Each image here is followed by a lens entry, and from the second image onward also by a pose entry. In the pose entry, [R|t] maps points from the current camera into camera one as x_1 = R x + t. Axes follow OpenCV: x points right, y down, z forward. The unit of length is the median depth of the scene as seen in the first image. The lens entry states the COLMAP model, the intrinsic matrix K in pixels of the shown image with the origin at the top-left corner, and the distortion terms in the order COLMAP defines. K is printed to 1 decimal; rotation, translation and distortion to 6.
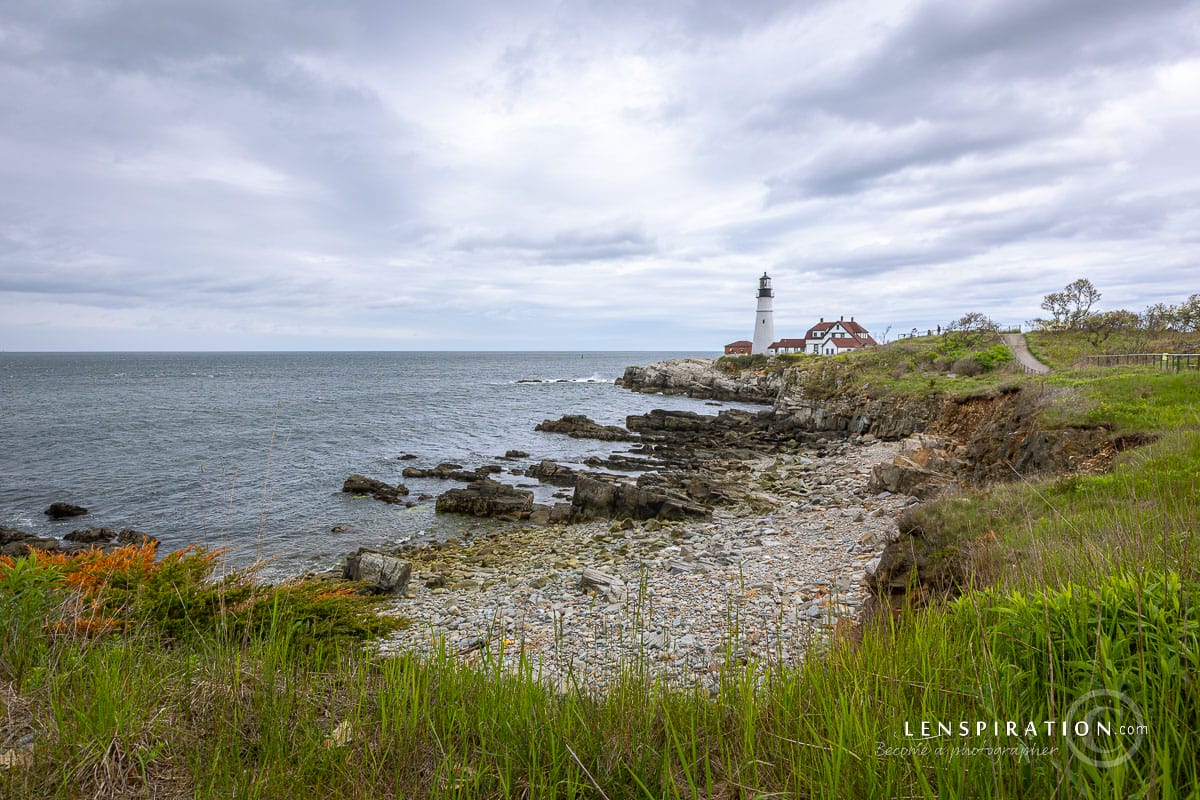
lens RADIAL K [[712.7, 0, 576.2], [0, 712.7, 385.1], [0, 0, 1]] dist [0.001654, 0.000503]
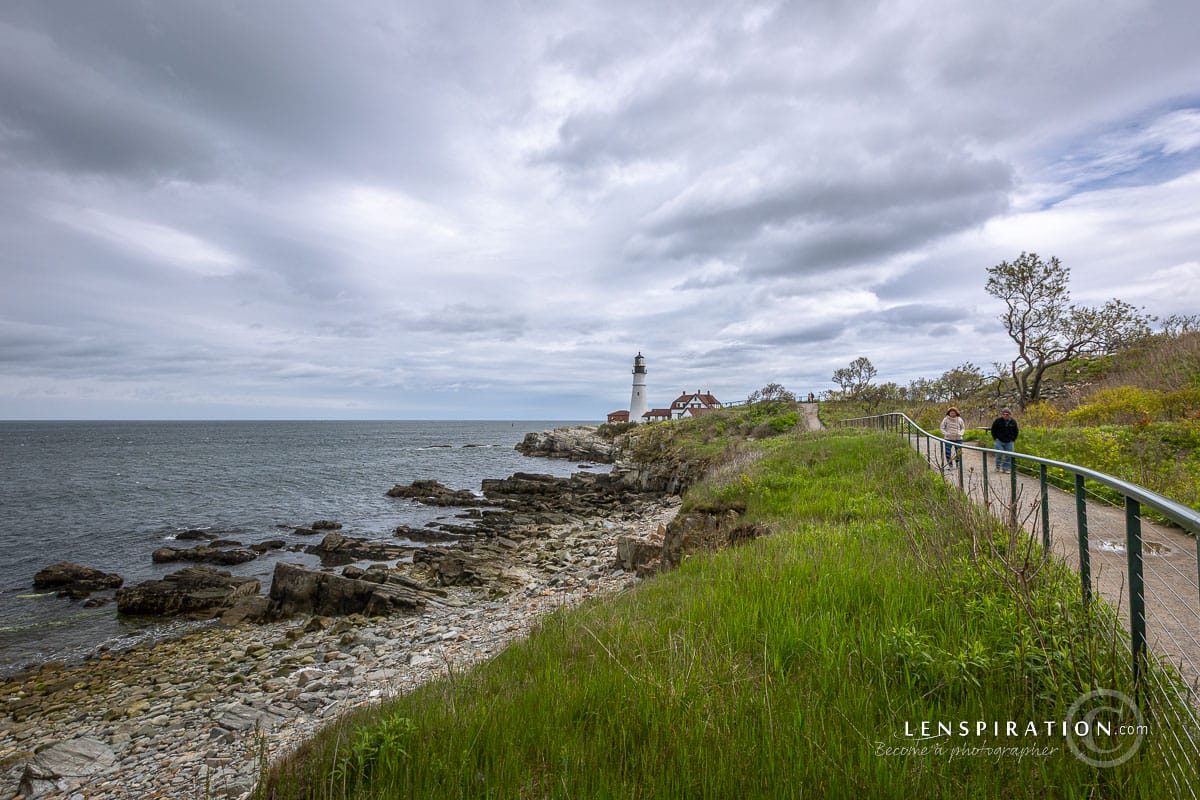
lens RADIAL K [[592.0, 0, 635.0], [0, 592.0, 398.6], [0, 0, 1]] dist [0.003064, 0.000474]
pose [[0.979842, 0.007786, 0.199624, 0.081578], [0.009098, 0.996464, -0.083525, -0.000612], [-0.199569, 0.083658, 0.976306, 0.067591]]
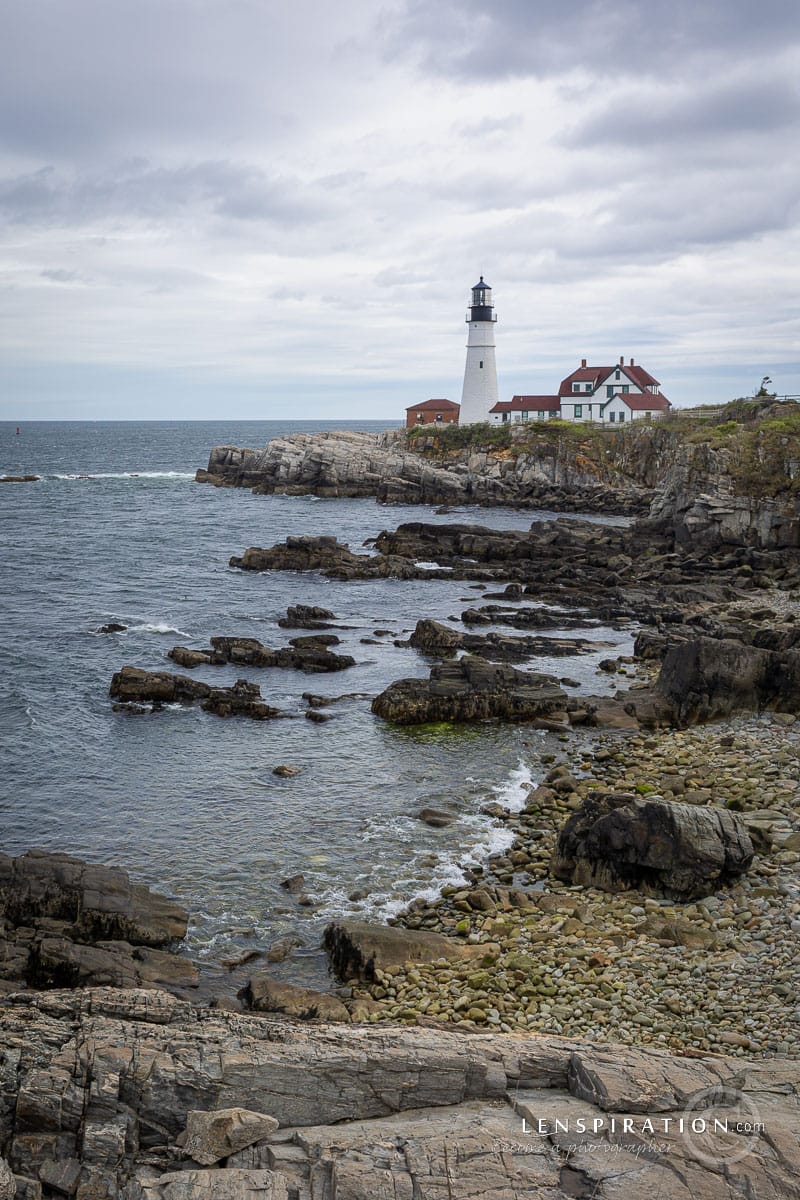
lens RADIAL K [[1290.7, 0, 400.0], [0, 1290.7, 600.0], [0, 0, 1]] dist [-0.007007, -0.005911]
pose [[0.950455, -0.048696, 0.307024, -0.157290], [0.020744, 0.995389, 0.093656, -0.000301], [-0.310169, -0.082646, 0.947082, 0.037916]]
